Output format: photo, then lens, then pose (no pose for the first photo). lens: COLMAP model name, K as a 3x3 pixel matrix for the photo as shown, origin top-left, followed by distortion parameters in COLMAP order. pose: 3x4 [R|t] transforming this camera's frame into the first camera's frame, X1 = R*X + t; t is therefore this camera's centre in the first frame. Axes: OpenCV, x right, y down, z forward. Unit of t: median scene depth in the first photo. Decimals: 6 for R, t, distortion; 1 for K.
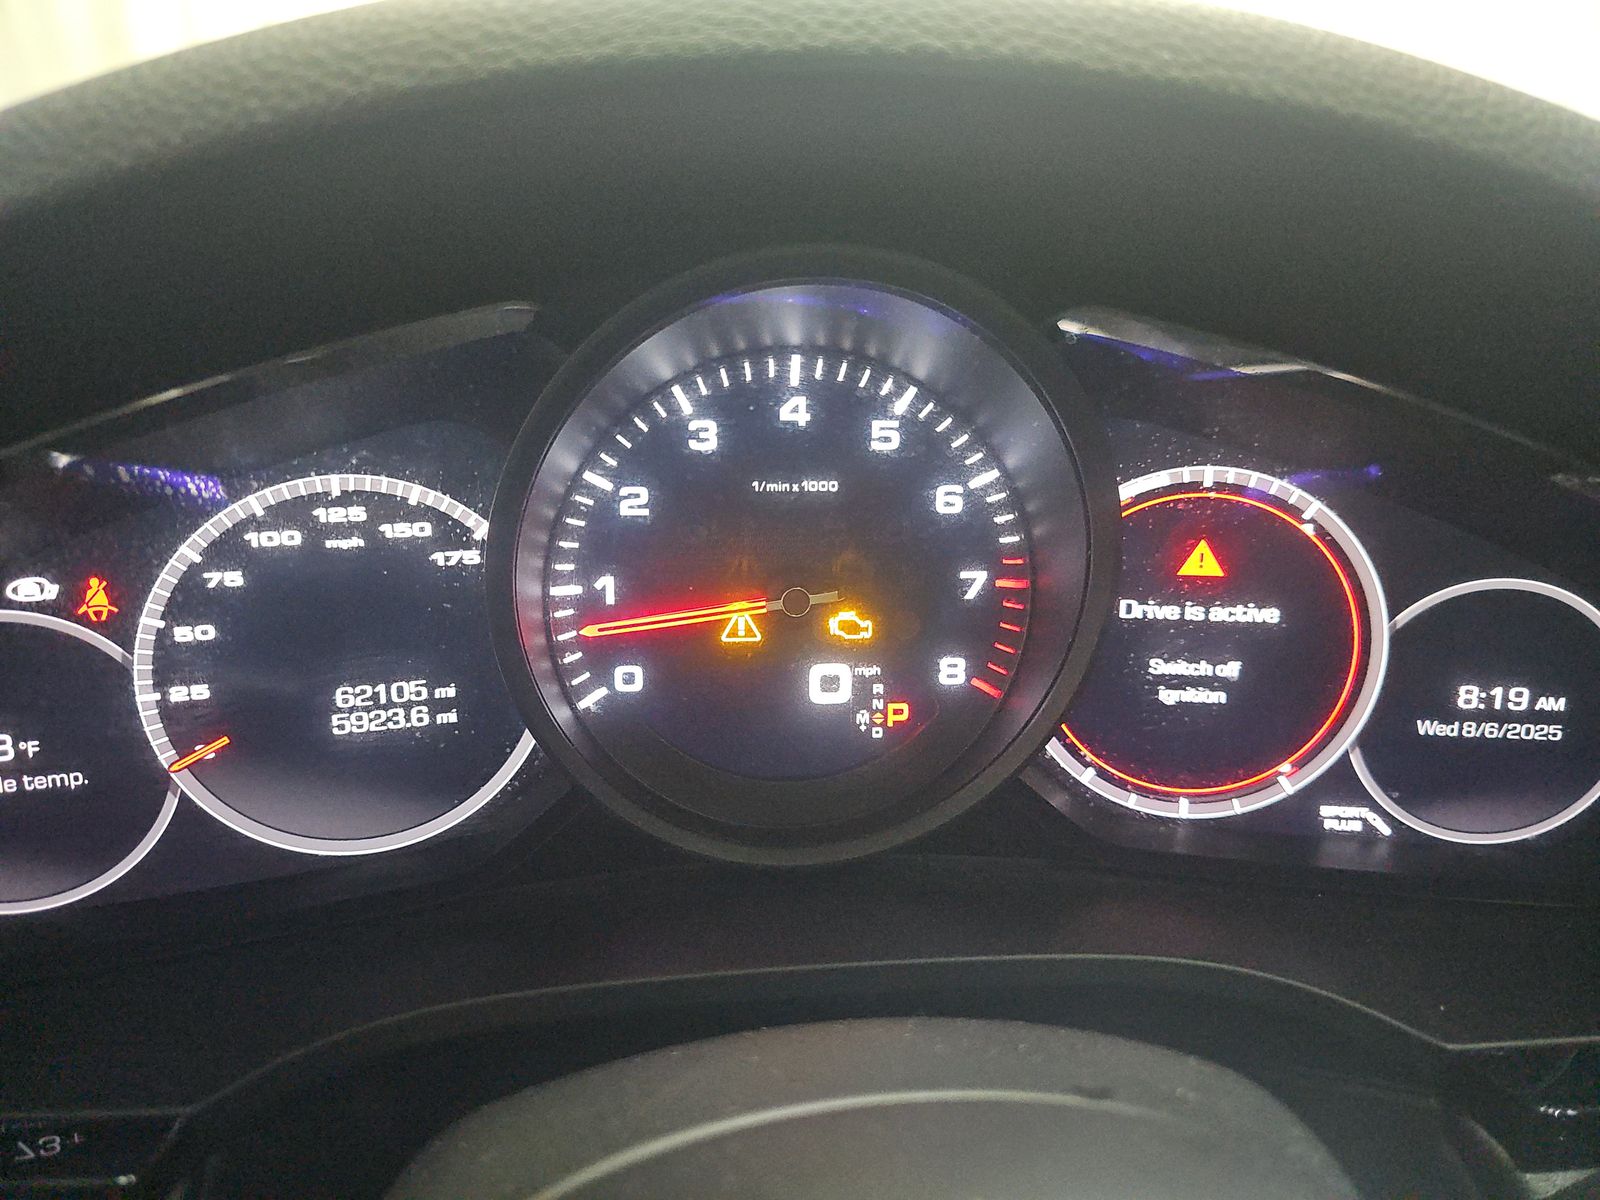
lens RADIAL K [[1092.0, 0, 800.0], [0, 1092.0, 600.0], [0, 0, 1]] dist [-0.027586, -0.000151]
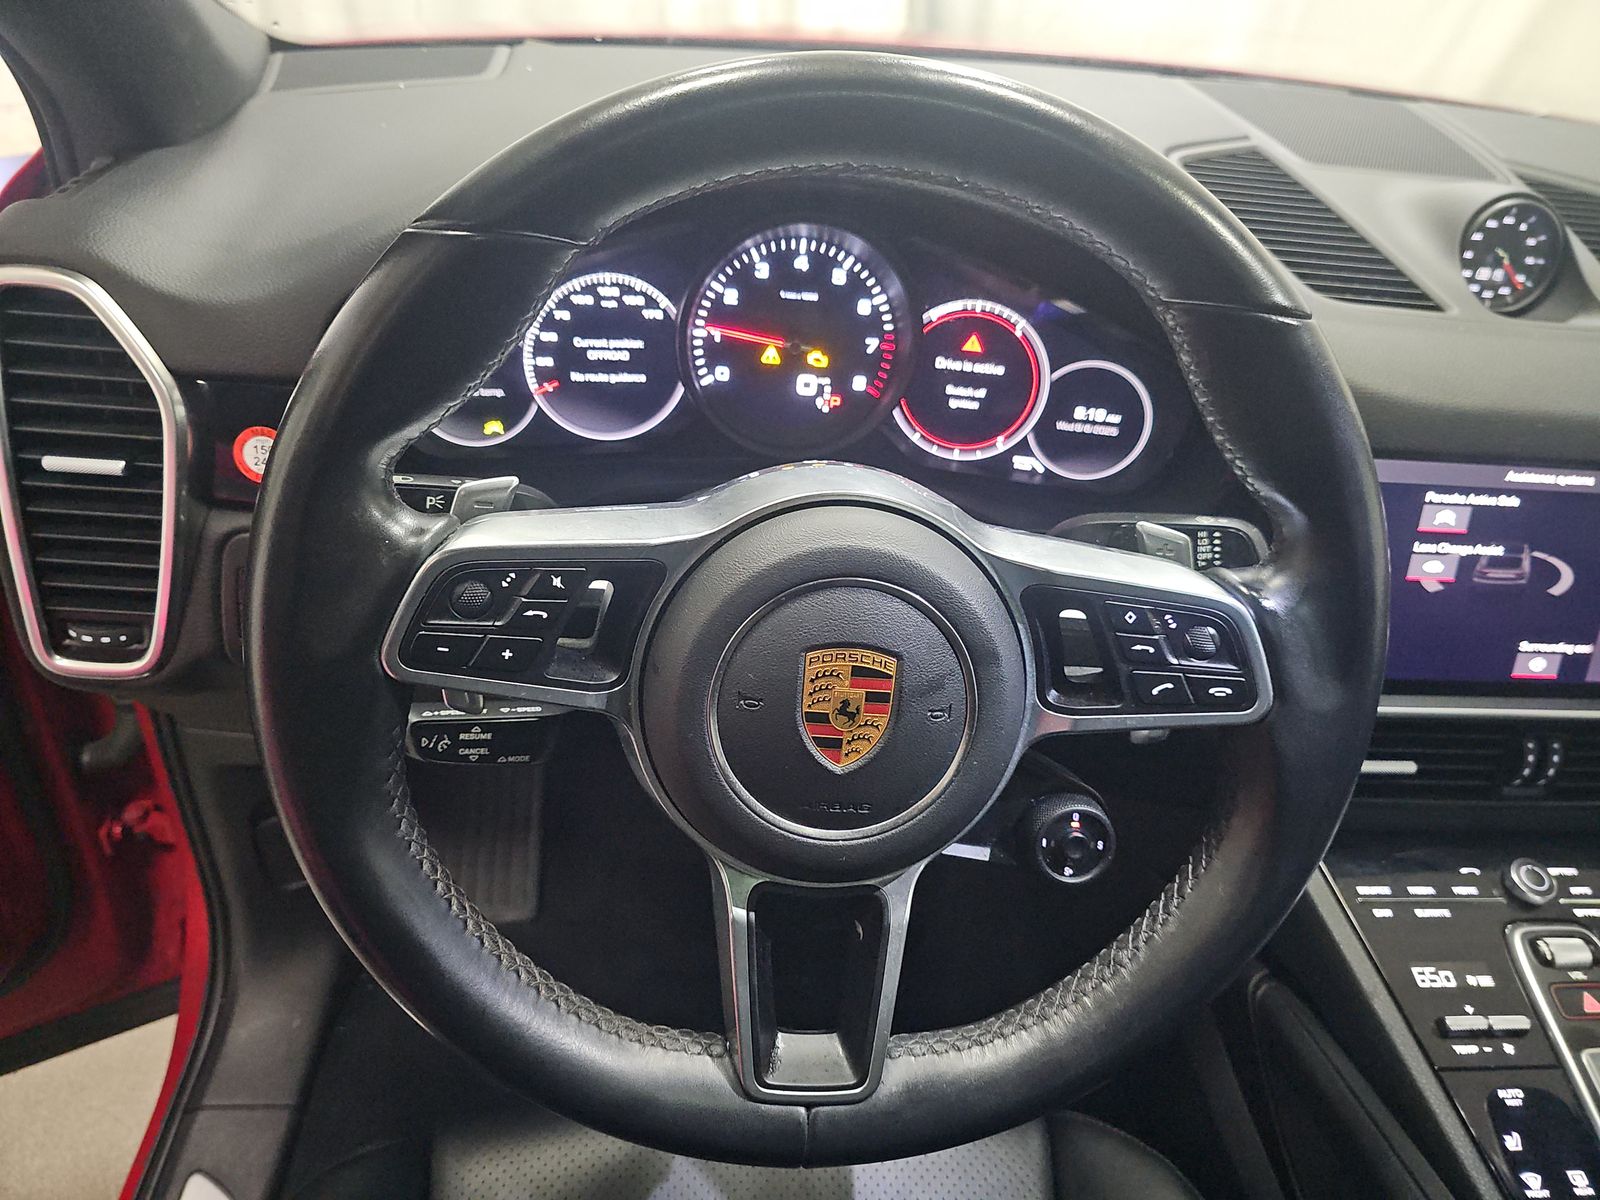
lens RADIAL K [[1072.6, 0, 793.6], [0, 1072.6, 594.7], [0, 0, 1]] dist [0.047527, -0.059942]
pose [[0.996403, 0.083967, 0.011426, 0.011599], [-0.084561, 0.976434, 0.198561, 0.065649], [0.005515, -0.198813, 0.980022, -1.411910]]
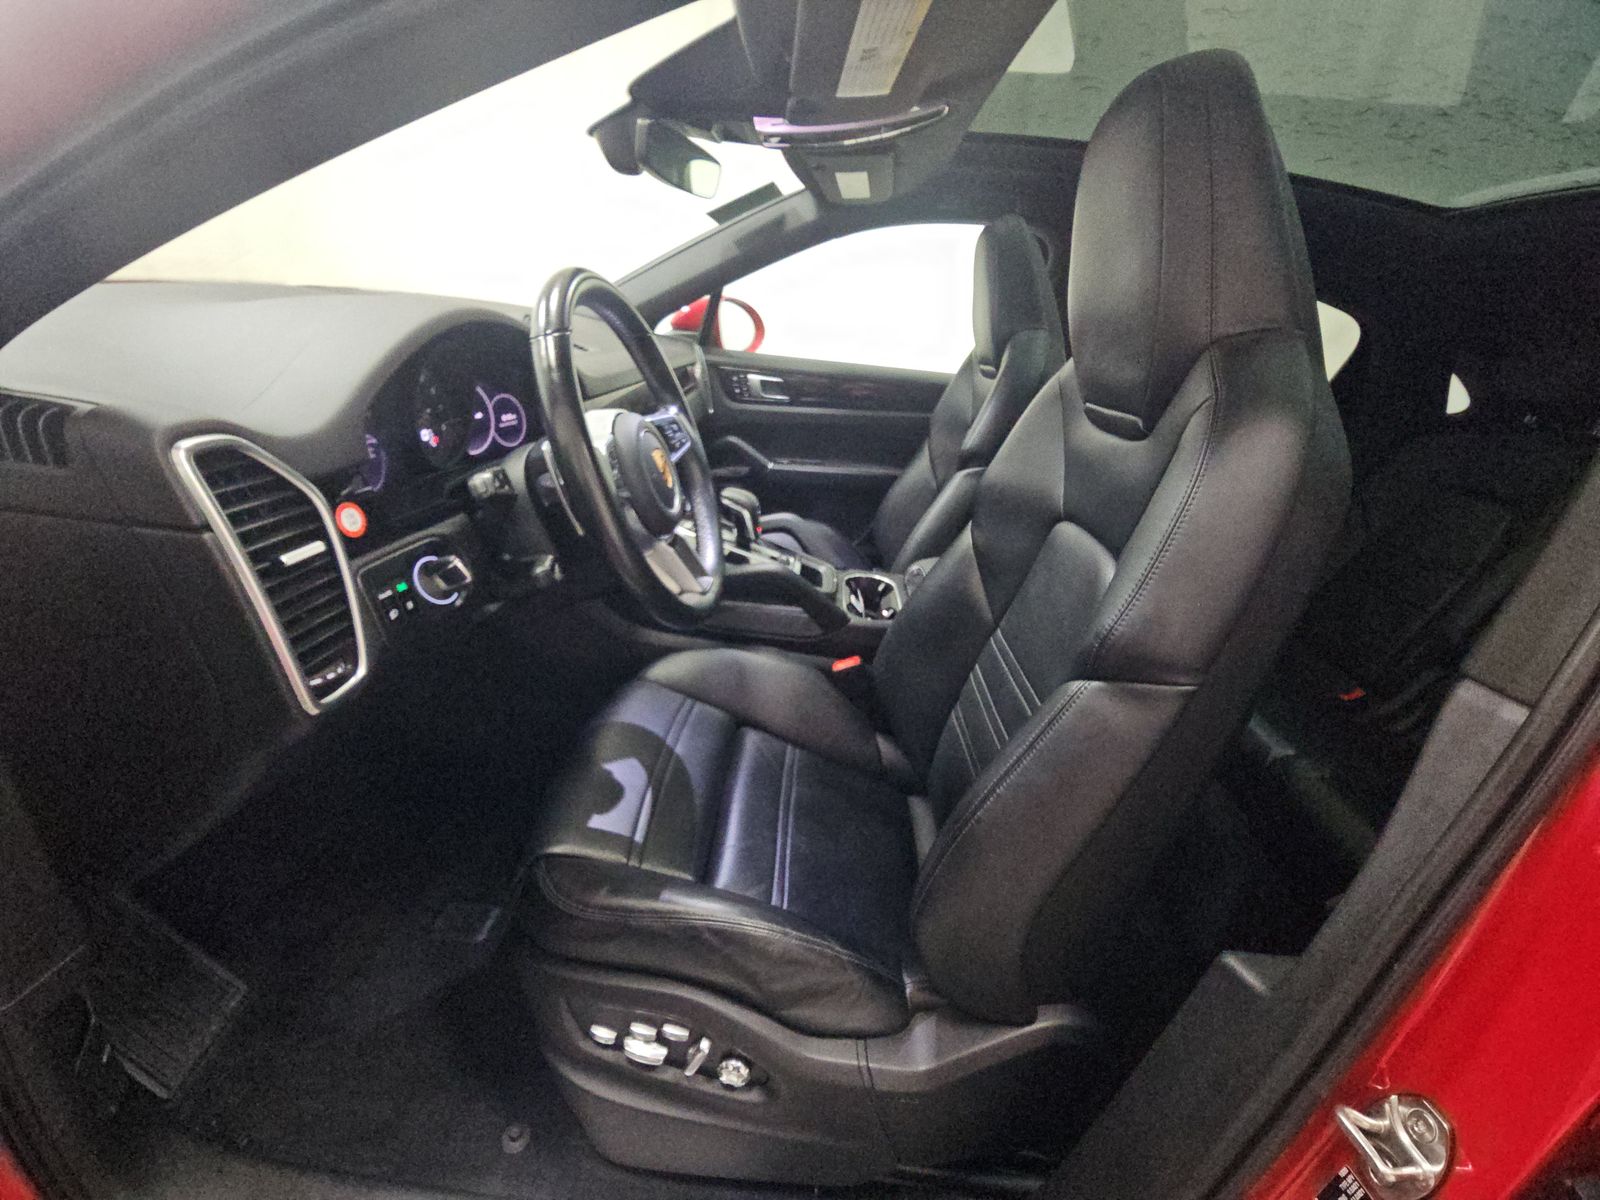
lens RADIAL K [[643.9, 0, 800.0], [0, 643.9, 600.0], [0, 0, 1]] dist [0.001021, 0.000119]
pose [[0.155383, -0.395425, 0.905260, -2.771815], [0.261595, 0.900146, 0.348290, 0.187279], [-0.952588, 0.182693, 0.243309, -1.217028]]
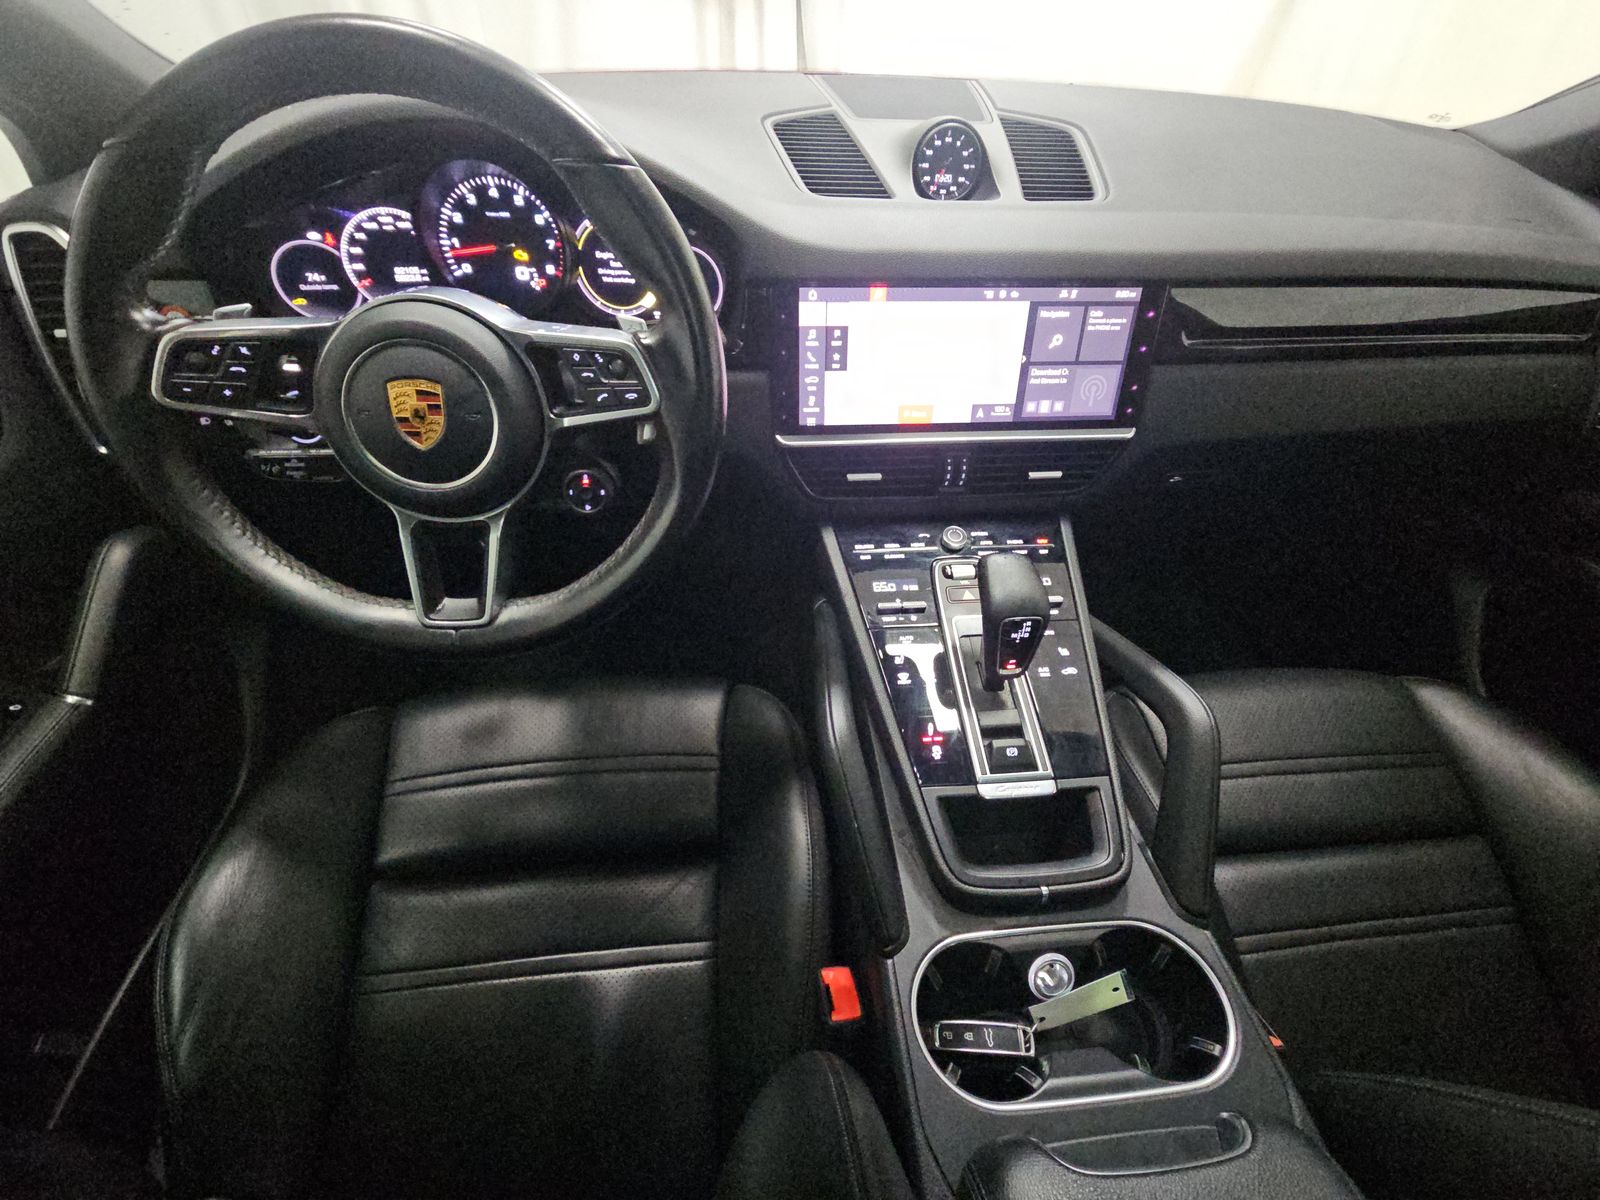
lens RADIAL K [[643.9, 0, 800.0], [0, 643.9, 600.0], [0, 0, 1]] dist [0.001021, 0.000119]
pose [[0.999569, 0.025352, -0.014793, 1.181351], [-0.018375, 0.933469, 0.358188, 0.351984], [0.022890, -0.357762, 0.933532, -1.705887]]
